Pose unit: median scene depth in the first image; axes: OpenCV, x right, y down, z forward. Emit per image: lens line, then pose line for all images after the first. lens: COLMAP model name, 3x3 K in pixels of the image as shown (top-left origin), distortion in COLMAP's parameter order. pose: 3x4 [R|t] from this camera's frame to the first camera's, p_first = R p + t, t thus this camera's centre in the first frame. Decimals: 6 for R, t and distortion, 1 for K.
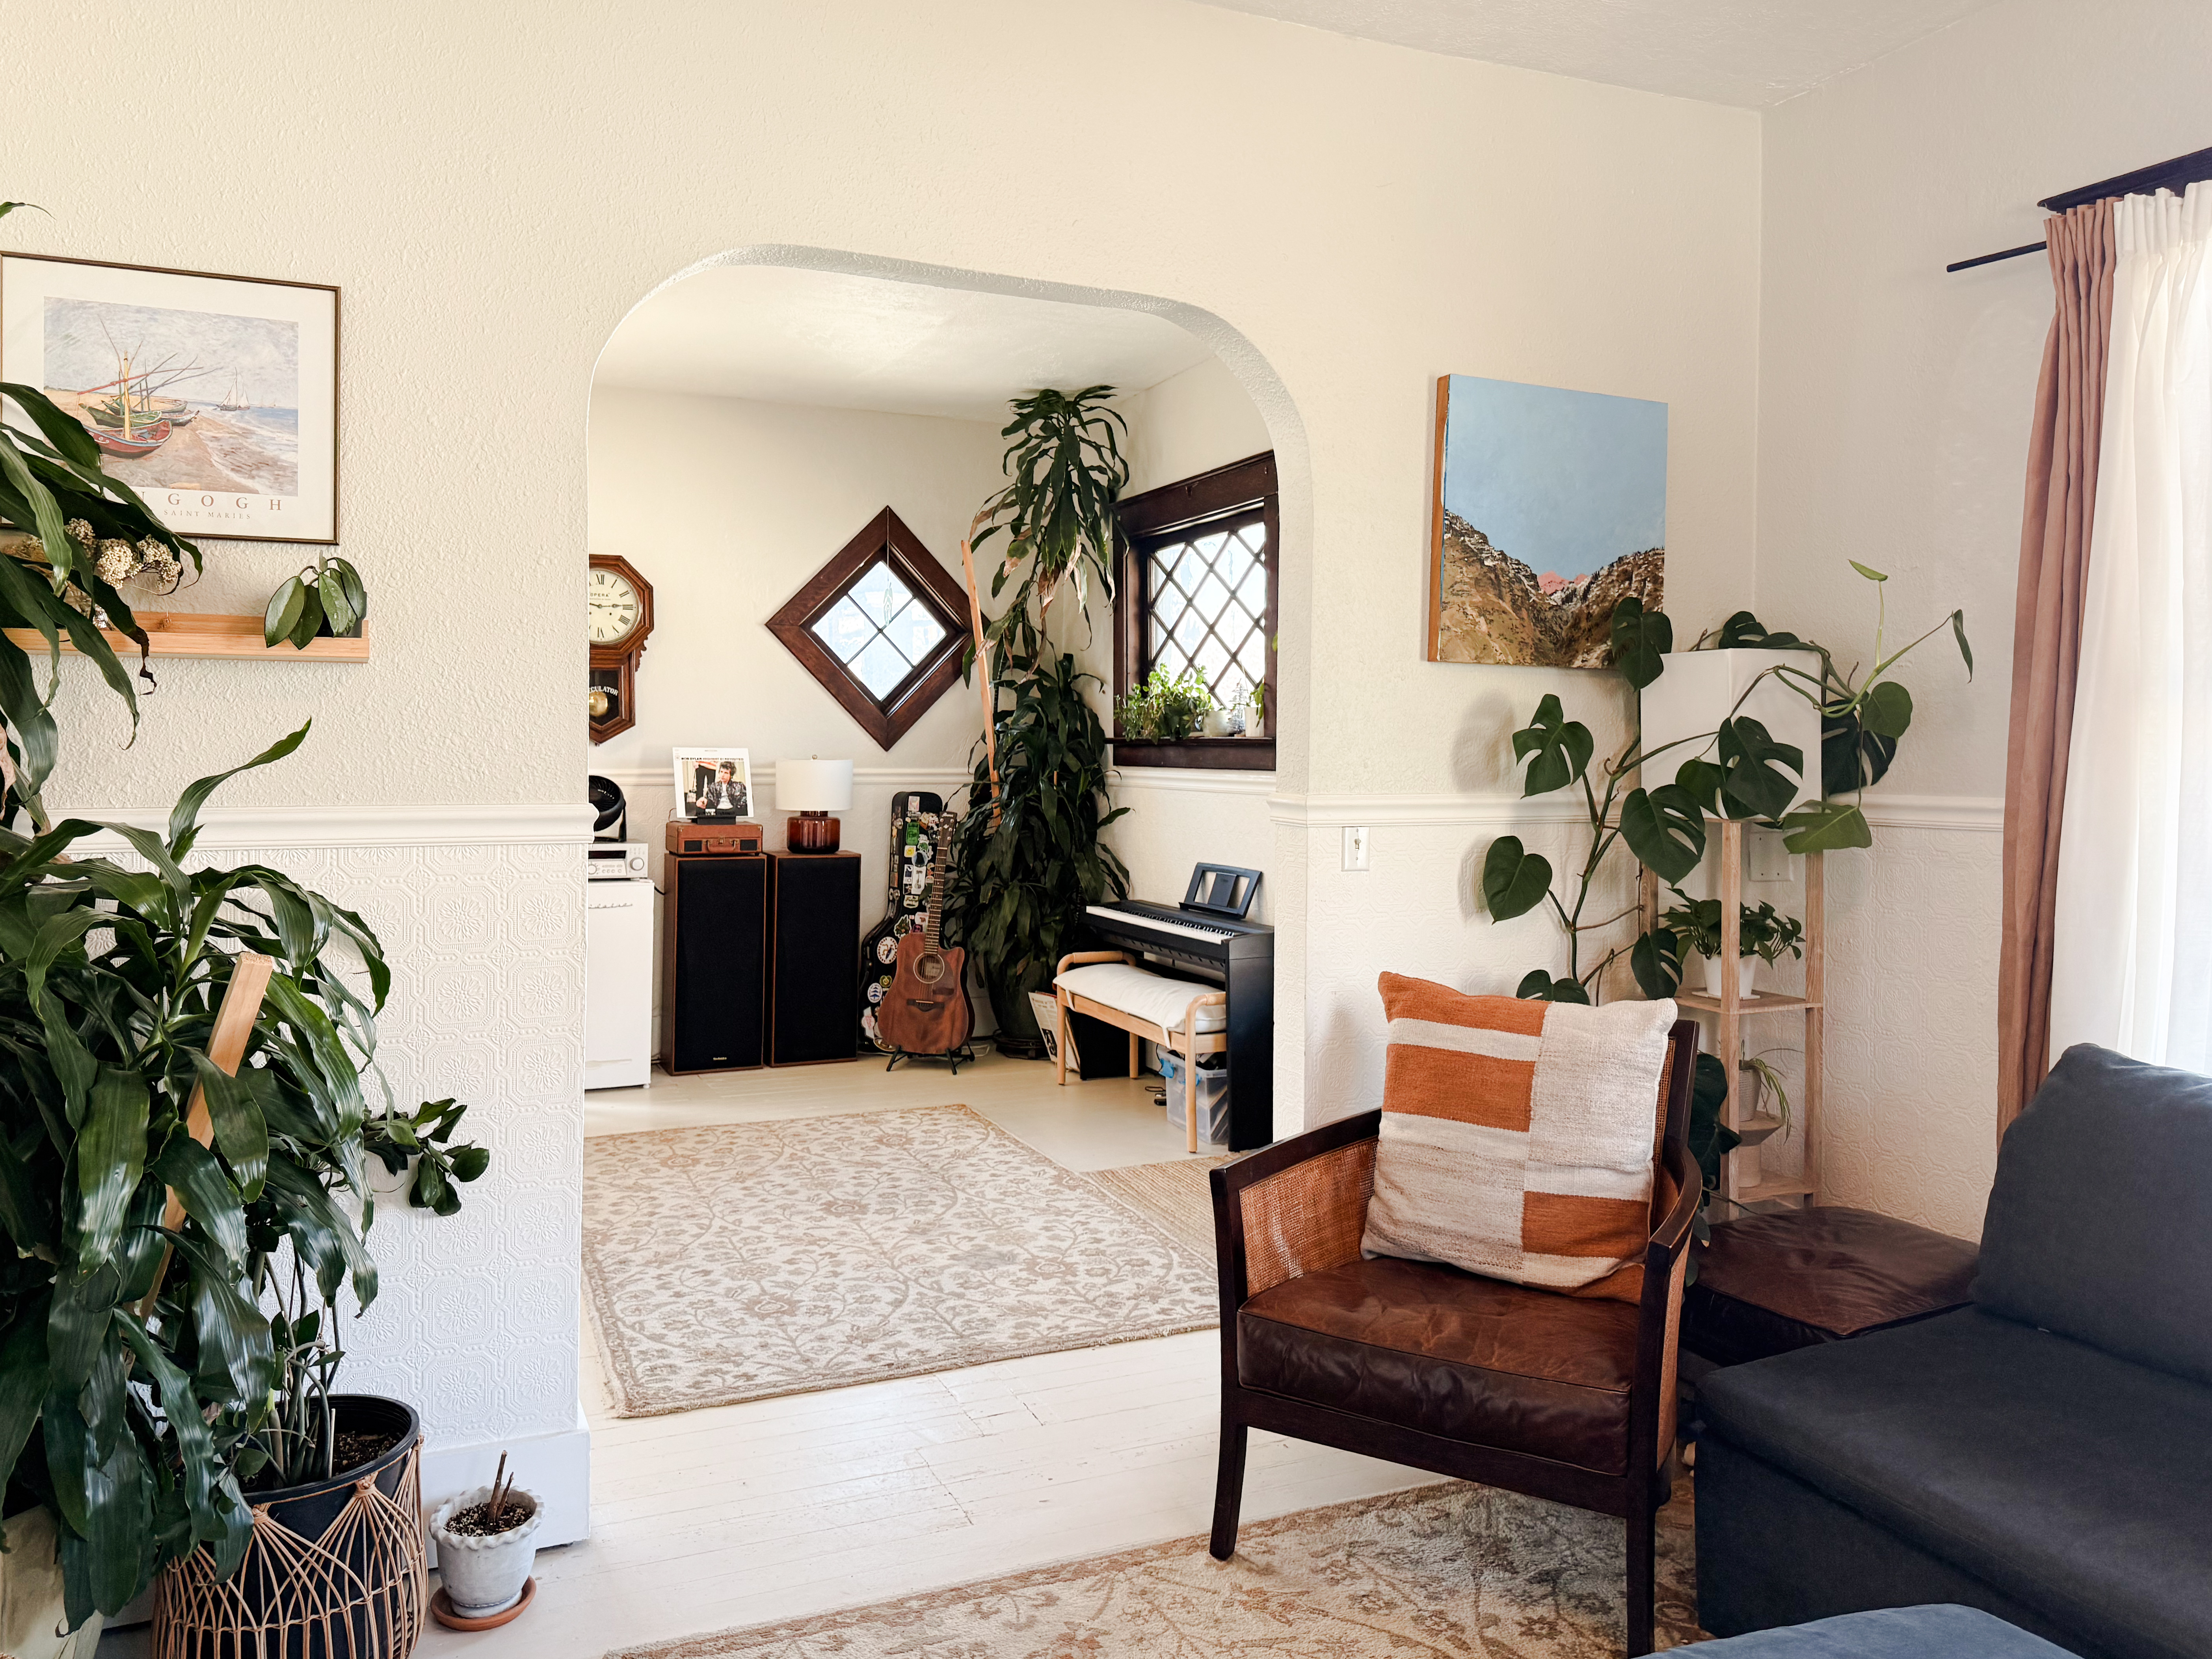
lens RADIAL K [[1578.1, 0, 1106.0], [0, 1578.1, 829.5], [0, 0, 1]] dist [0.000540, -0.000394]
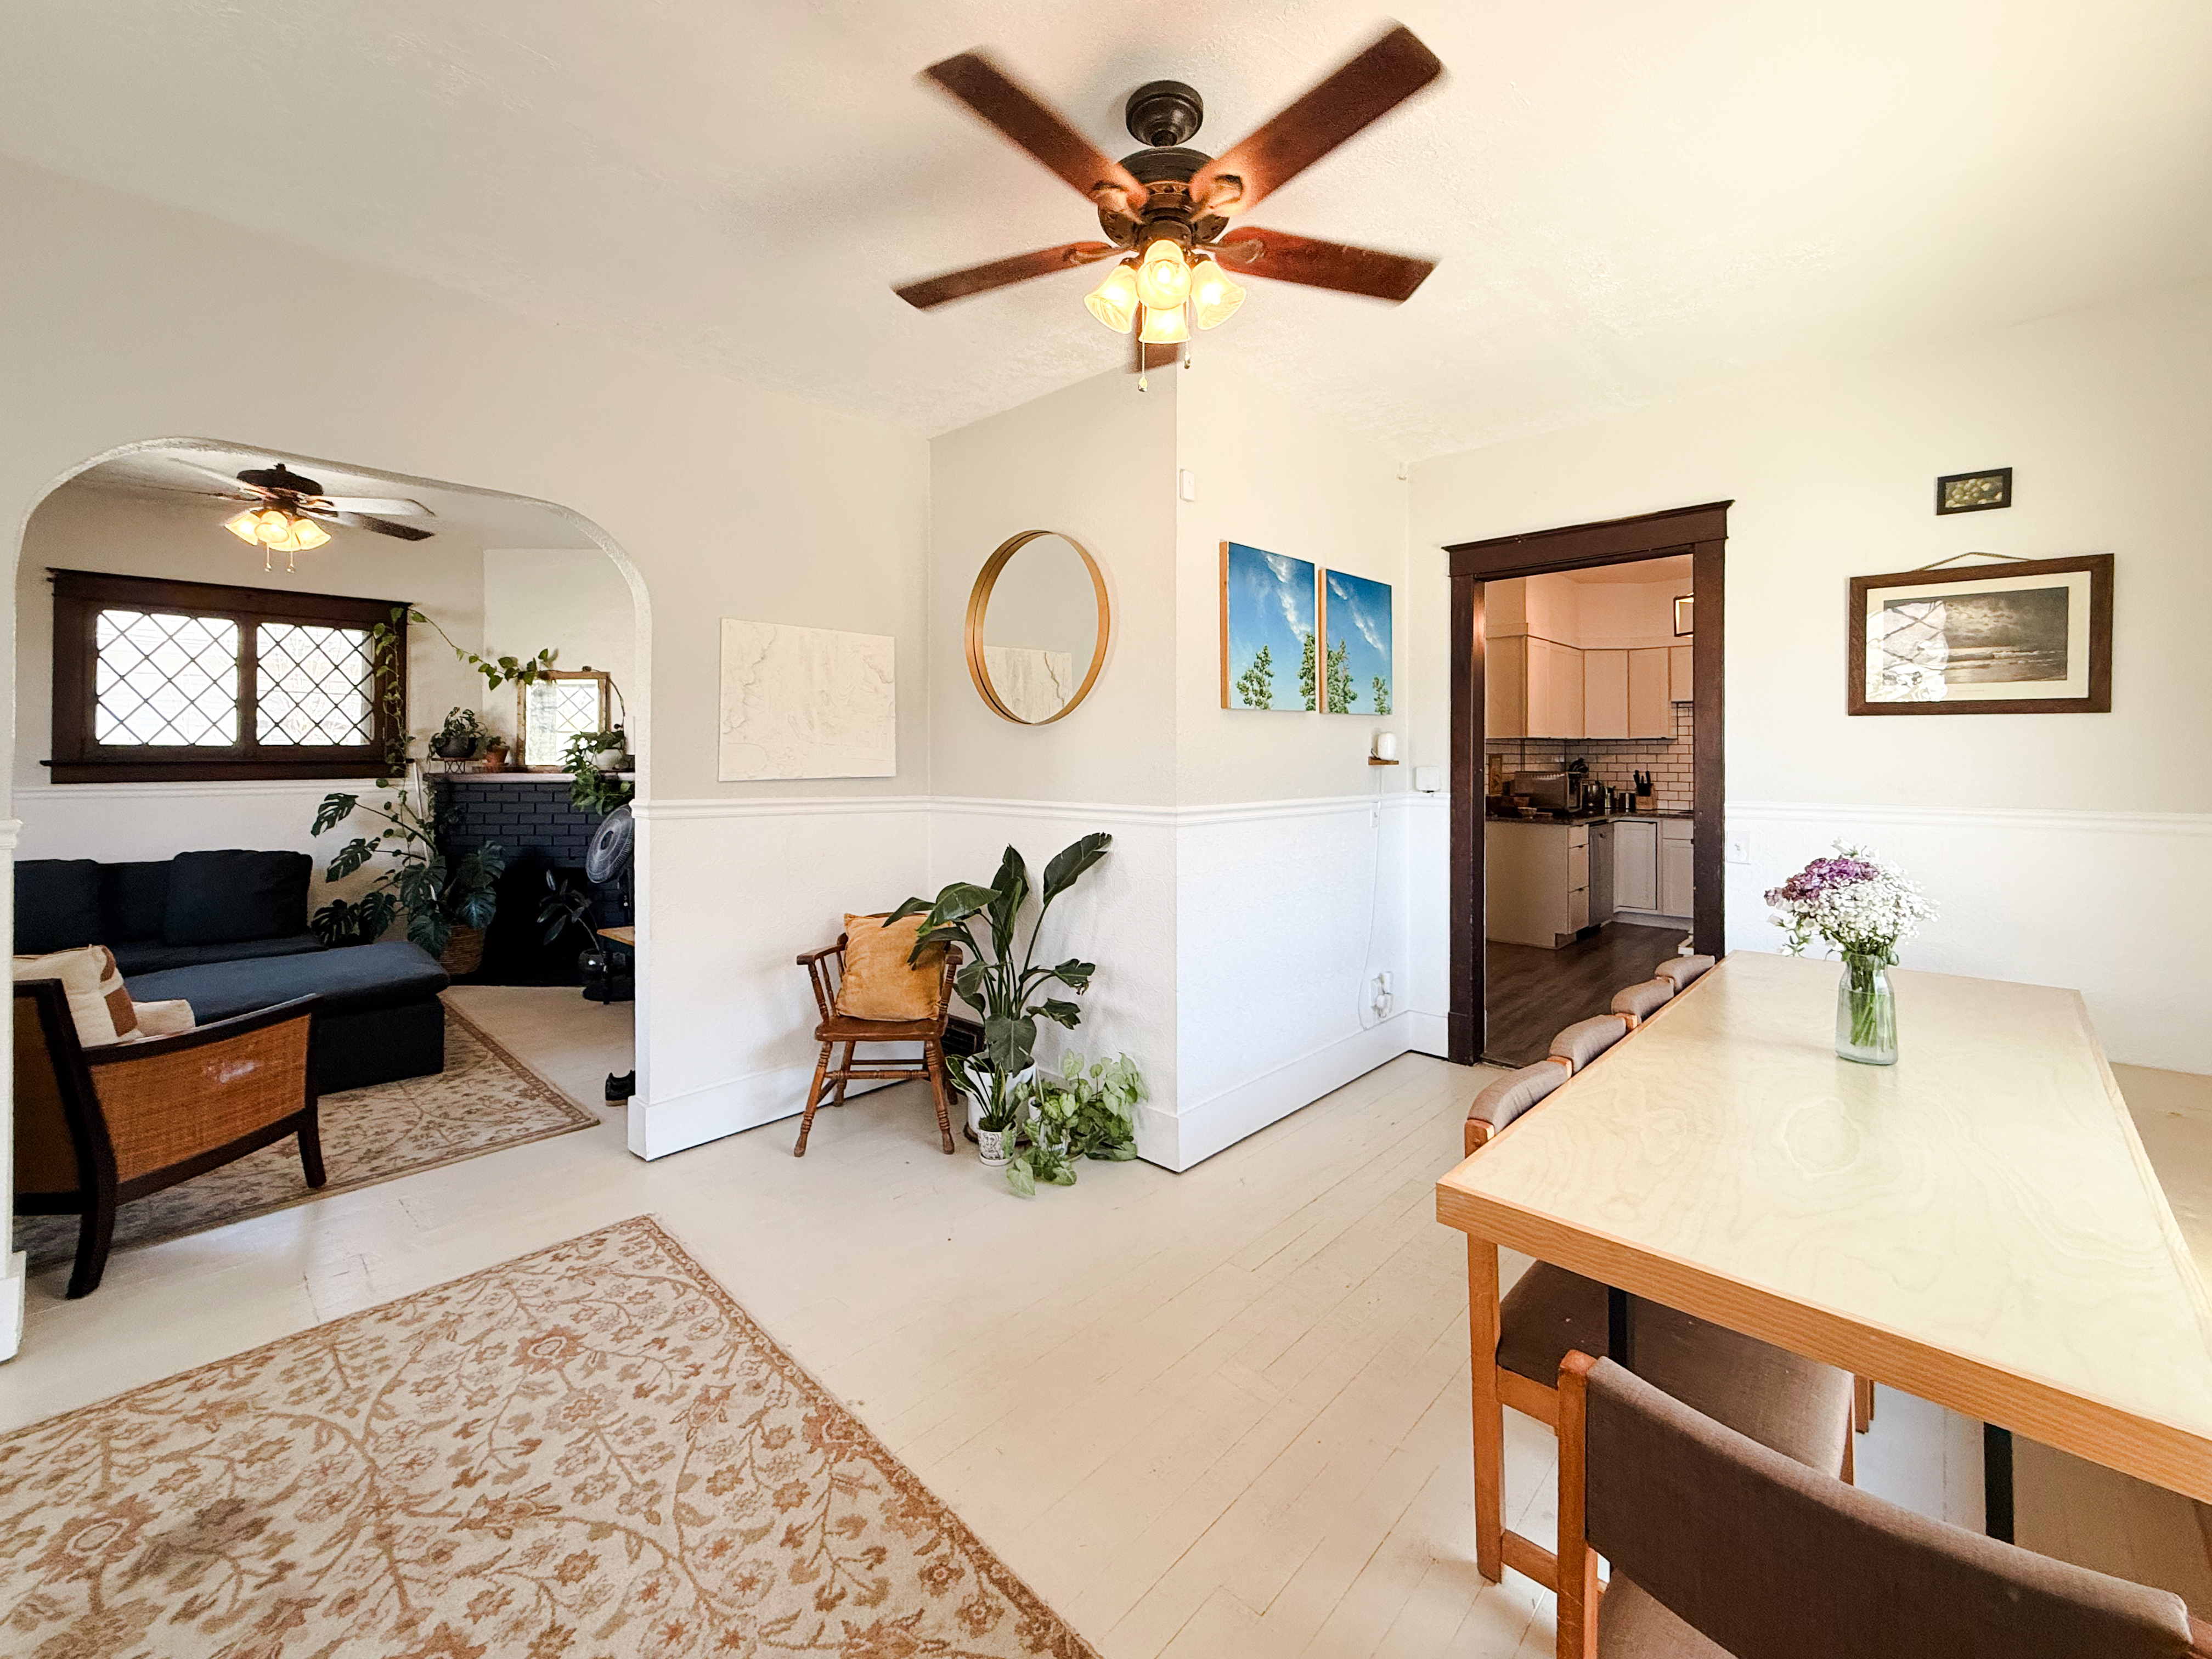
lens RADIAL K [[907.6, 0, 1106.0], [0, 907.6, 829.5], [0, 0, 1]] dist [-0.001699, -0.000025]
pose [[-0.923208, 0.017061, -0.383922, -0.309620], [-0.035996, 0.990783, 0.130589, -0.104091], [0.382612, 0.134380, -0.914084, 1.546899]]
